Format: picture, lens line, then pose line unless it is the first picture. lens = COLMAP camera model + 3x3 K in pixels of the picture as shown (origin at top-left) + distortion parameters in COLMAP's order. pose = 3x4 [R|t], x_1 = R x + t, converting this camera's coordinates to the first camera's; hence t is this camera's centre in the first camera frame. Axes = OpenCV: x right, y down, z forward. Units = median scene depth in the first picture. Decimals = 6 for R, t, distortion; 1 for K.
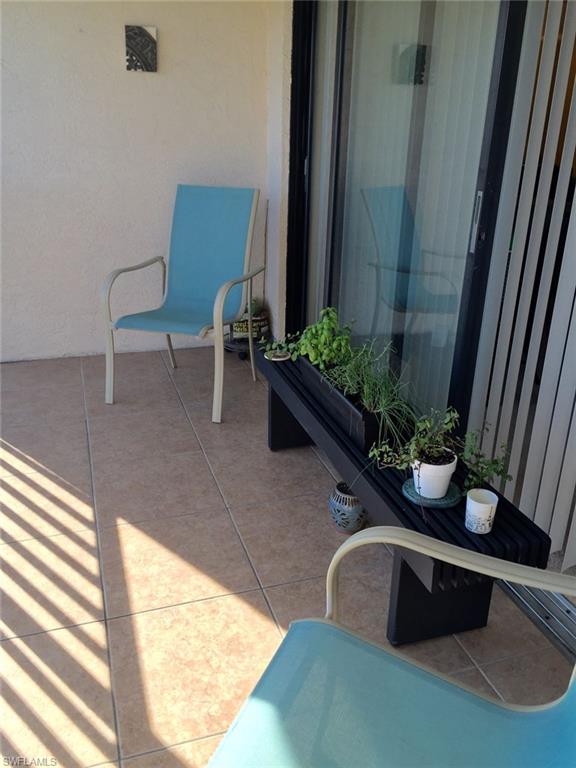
lens RADIAL K [[655.0, 0, 288.8], [0, 655.0, 379.3], [0, 0, 1]] dist [0.072630, -0.084560]
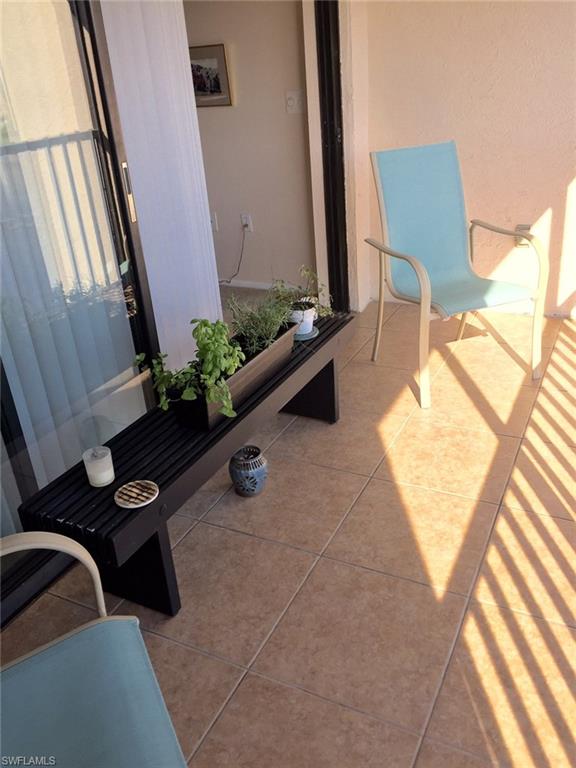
lens RADIAL K [[655.0, 0, 288.8], [0, 655.0, 379.3], [0, 0, 1]] dist [0.072630, -0.084560]
pose [[-0.710794, -0.280525, 0.645040, -0.645047], [0.310548, 0.697667, 0.645617, -0.616352], [-0.631135, 0.659216, -0.408782, 1.437820]]
